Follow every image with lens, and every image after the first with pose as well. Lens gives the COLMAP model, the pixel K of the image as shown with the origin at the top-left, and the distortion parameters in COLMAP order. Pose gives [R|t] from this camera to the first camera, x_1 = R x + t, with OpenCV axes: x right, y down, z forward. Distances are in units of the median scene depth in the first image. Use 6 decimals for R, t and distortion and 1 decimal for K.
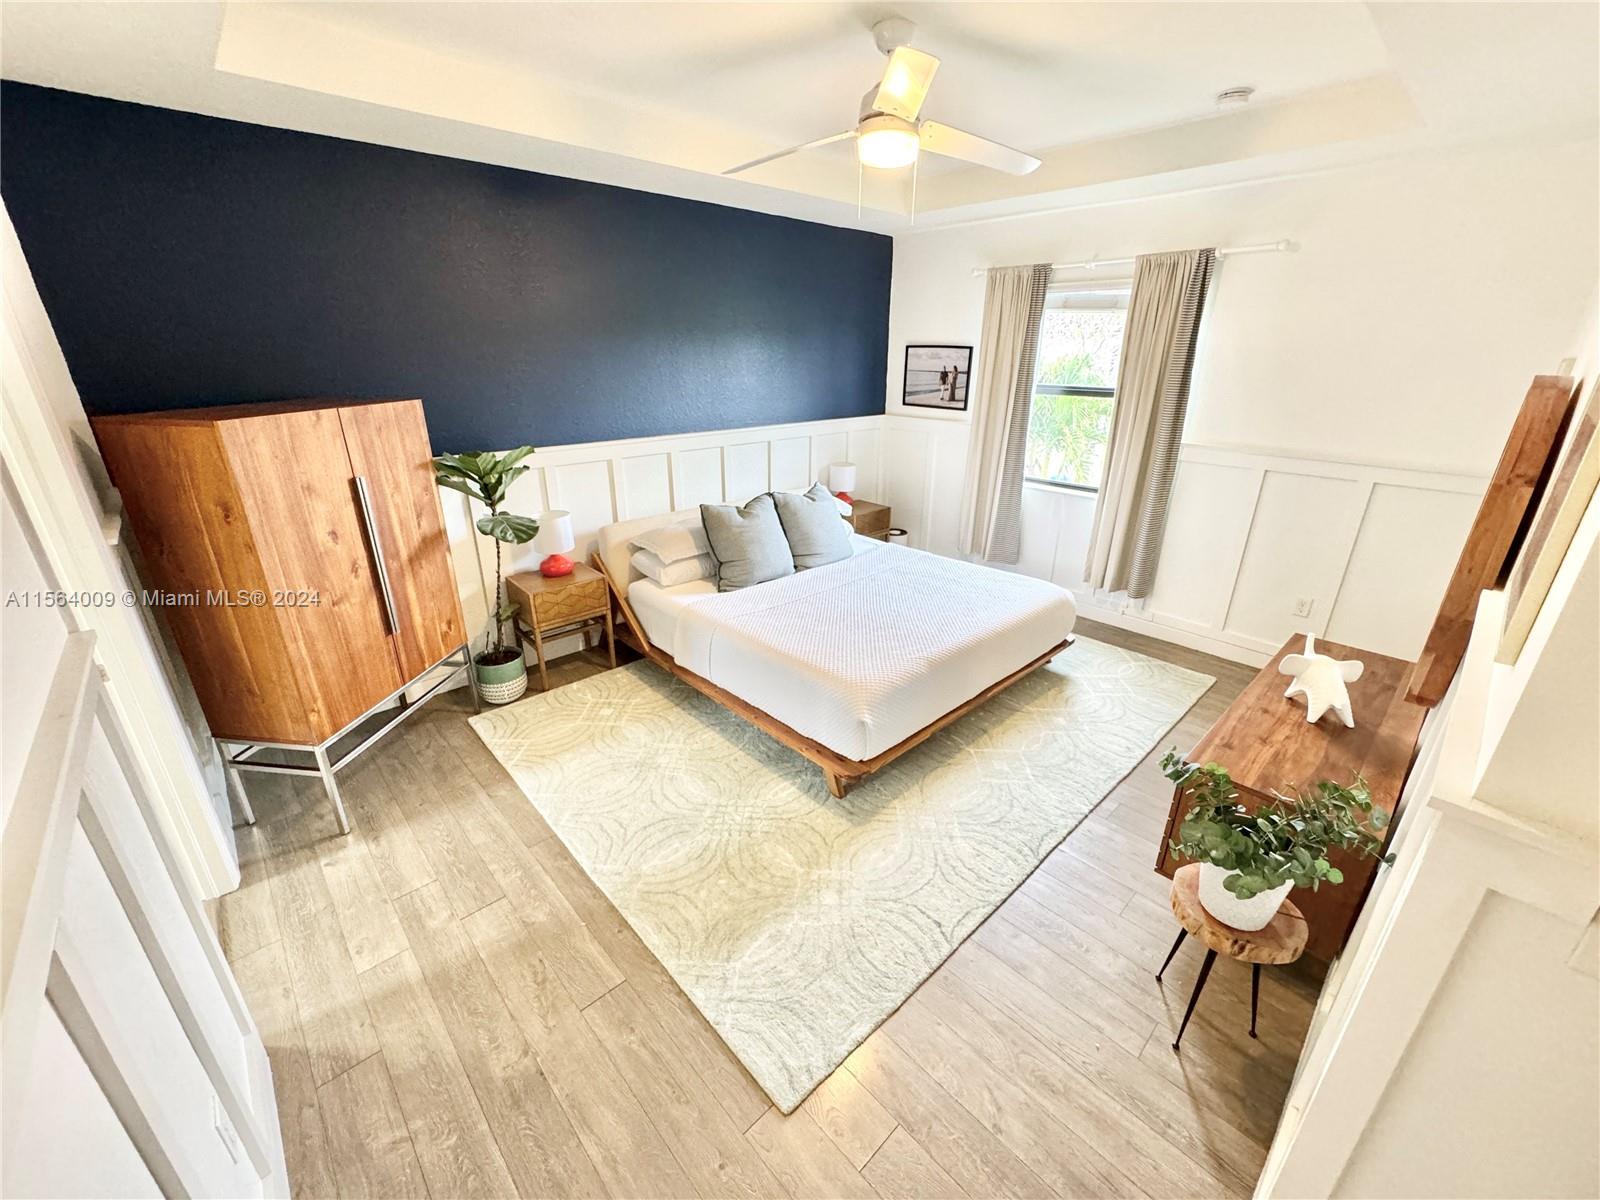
lens RADIAL K [[644.4, 0, 800.0], [0, 644.4, 600.0], [0, 0, 1]] dist [0.004509, 0.000211]
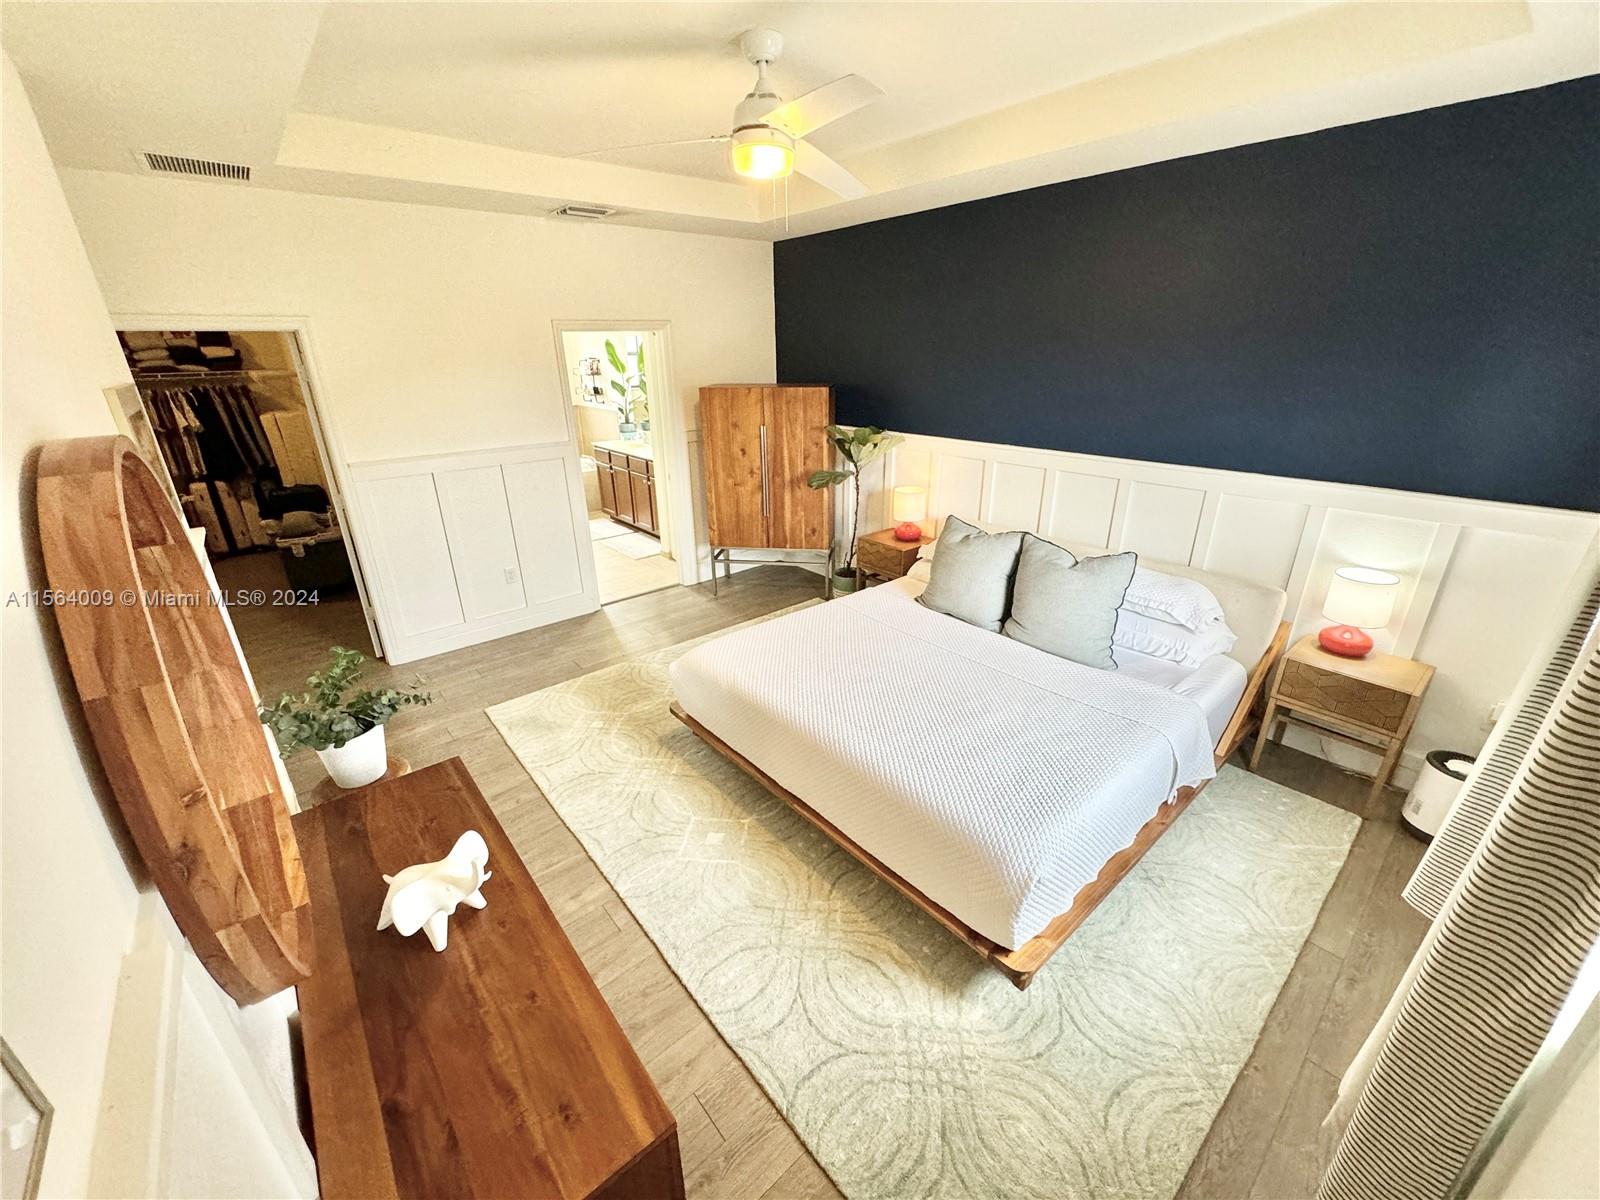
lens RADIAL K [[644.4, 0, 800.0], [0, 644.4, 600.0], [0, 0, 1]] dist [0.004509, 0.000211]
pose [[-0.044585, 0.364403, -0.930173, 1.060035], [-0.355910, 0.864211, 0.355621, -0.396881], [0.933456, 0.346914, 0.091164, 0.970923]]
